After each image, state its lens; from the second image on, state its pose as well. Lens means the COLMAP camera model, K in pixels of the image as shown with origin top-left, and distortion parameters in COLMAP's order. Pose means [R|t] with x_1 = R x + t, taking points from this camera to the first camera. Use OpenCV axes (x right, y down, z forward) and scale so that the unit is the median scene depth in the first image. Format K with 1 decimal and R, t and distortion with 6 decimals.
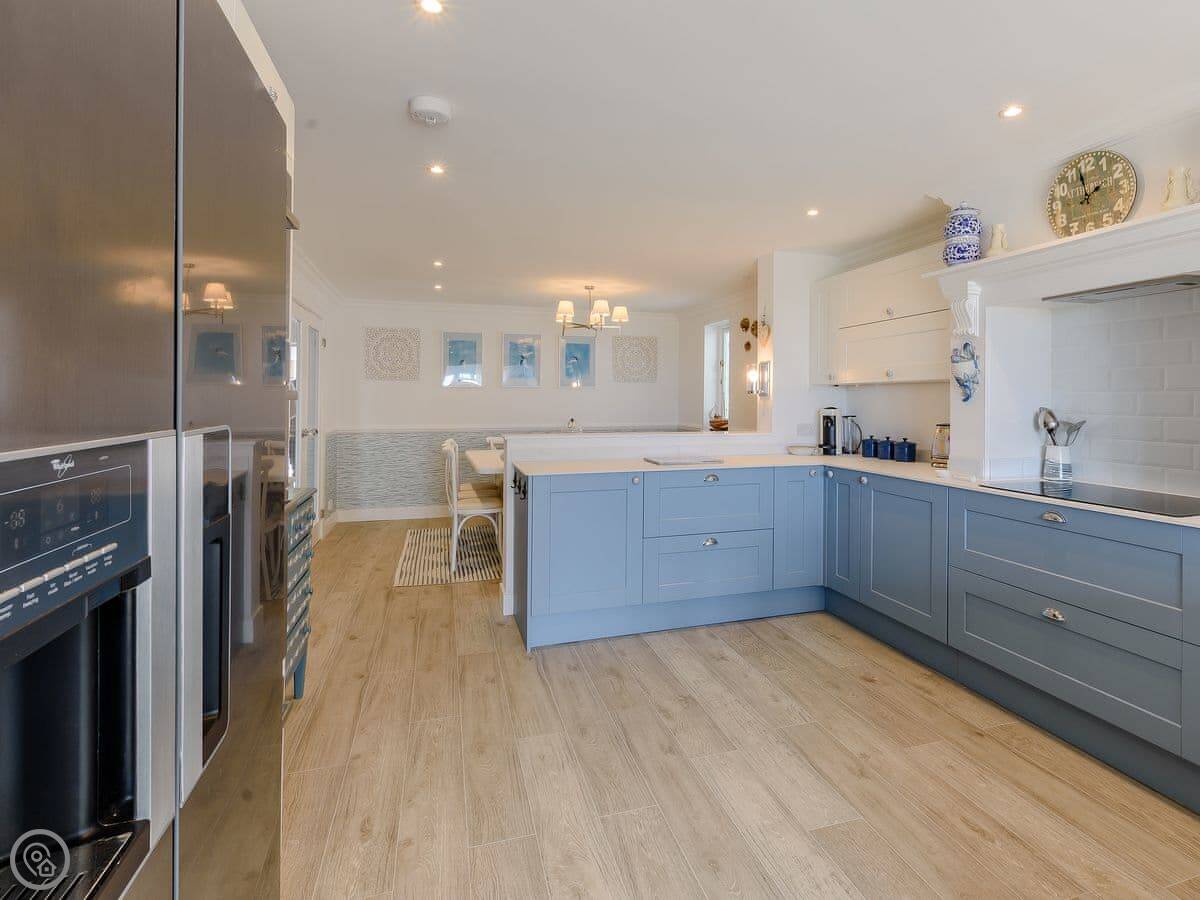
lens RADIAL K [[631.8, 0, 662.5], [0, 631.8, 395.7], [0, 0, 1]] dist [0.005859, -0.000043]
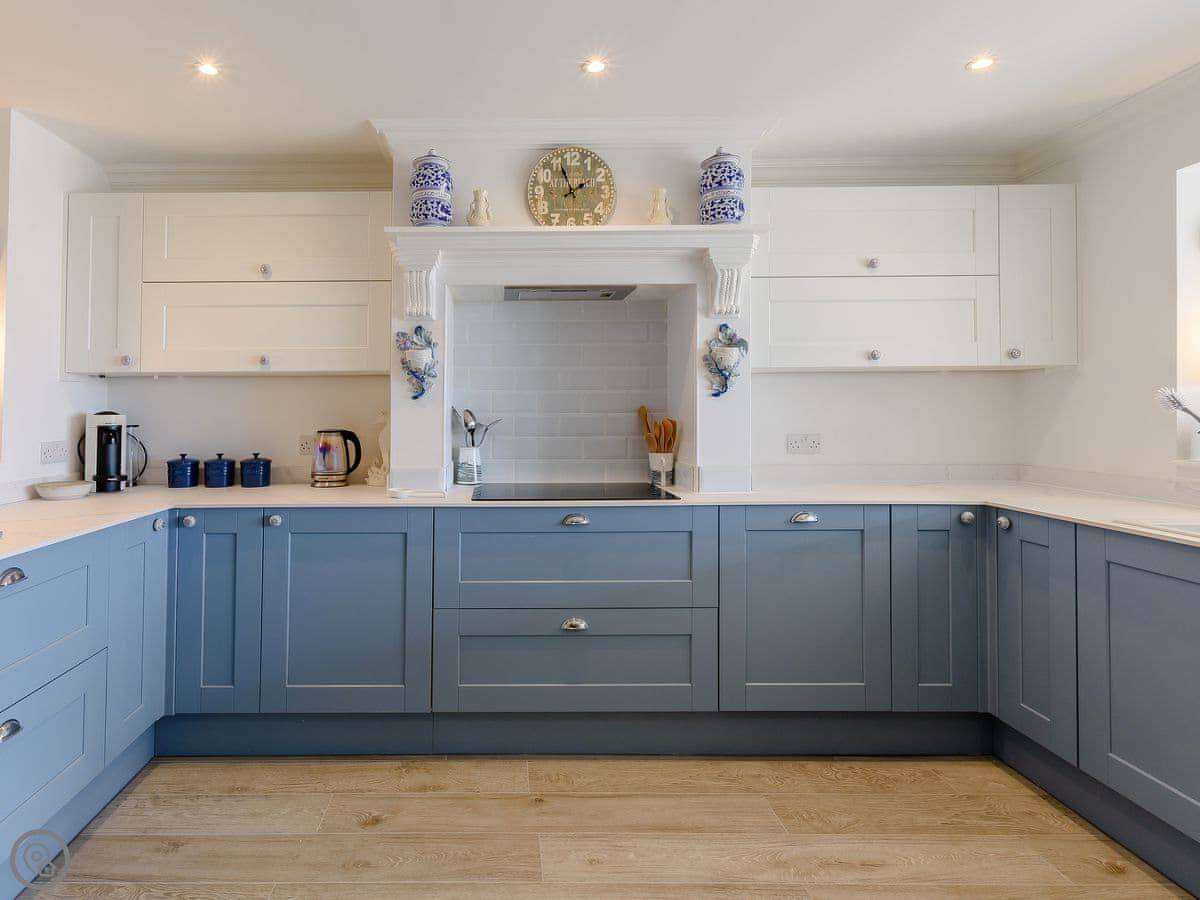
lens RADIAL K [[631.8, 0, 662.5], [0, 631.8, 395.7], [0, 0, 1]] dist [0.005859, -0.000043]
pose [[0.337412, 0.008389, 0.941320, -0.199059], [0.000272, 0.999959, -0.009009, 0.014506], [-0.941357, 0.003296, 0.337396, 0.506399]]
